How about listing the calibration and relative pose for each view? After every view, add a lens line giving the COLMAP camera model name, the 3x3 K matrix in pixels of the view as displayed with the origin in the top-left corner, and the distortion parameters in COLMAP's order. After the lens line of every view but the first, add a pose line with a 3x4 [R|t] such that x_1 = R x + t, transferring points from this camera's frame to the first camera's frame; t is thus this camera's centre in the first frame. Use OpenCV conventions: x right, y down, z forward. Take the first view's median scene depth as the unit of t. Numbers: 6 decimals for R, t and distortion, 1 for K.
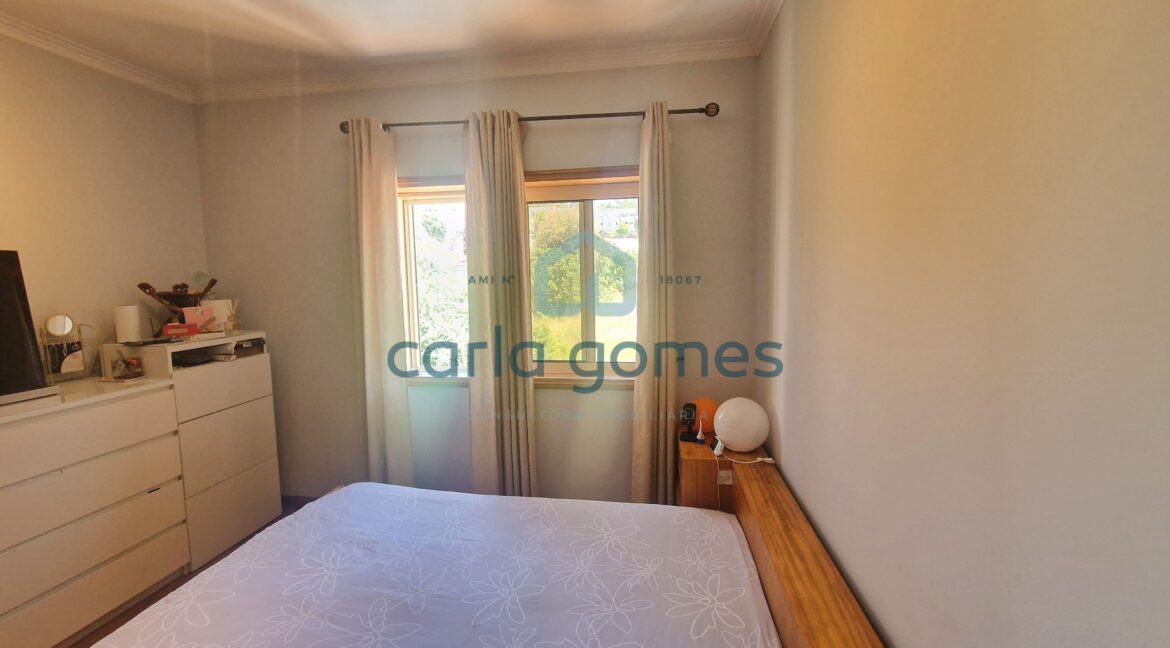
lens RADIAL K [[482.9, 0, 579.3], [0, 482.9, 321.0], [0, 0, 1]] dist [0.001264, 0.000172]
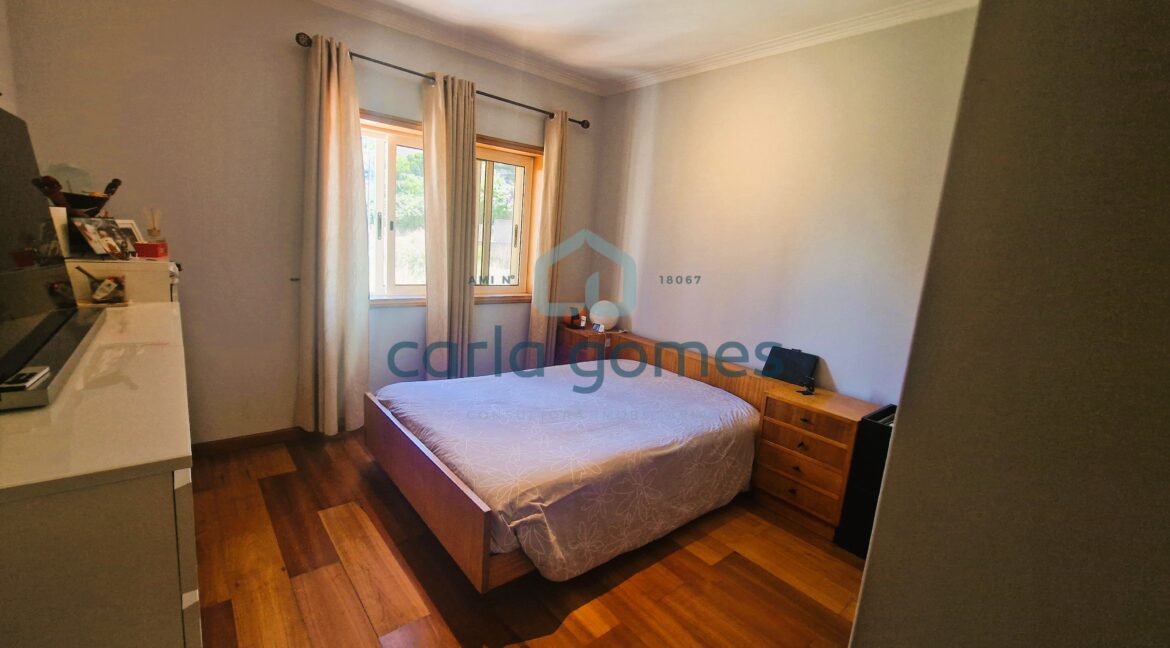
lens RADIAL K [[482.9, 0, 579.6], [0, 482.9, 323.0], [0, 0, 1]] dist [0.001264, 0.000172]
pose [[0.653140, -0.067581, 0.754216, -1.008619], [-0.004868, 0.995614, 0.093427, 0.073396], [-0.757222, -0.064692, 0.649946, -0.077022]]
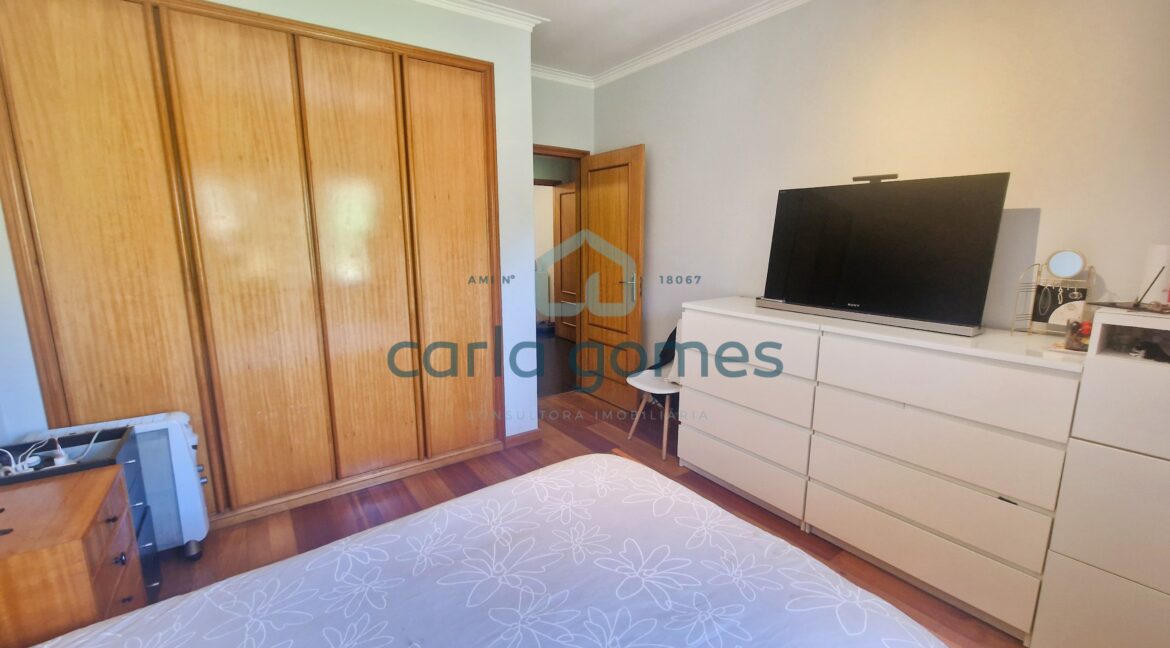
lens RADIAL K [[482.9, 0, 584.7], [0, 482.9, 323.6], [0, 0, 1]] dist [0.001264, 0.000172]
pose [[-0.718537, 0.144386, -0.680336, 0.025456], [-0.048926, 0.965296, 0.256536, -0.056921], [0.693765, 0.217617, -0.686537, 0.963298]]
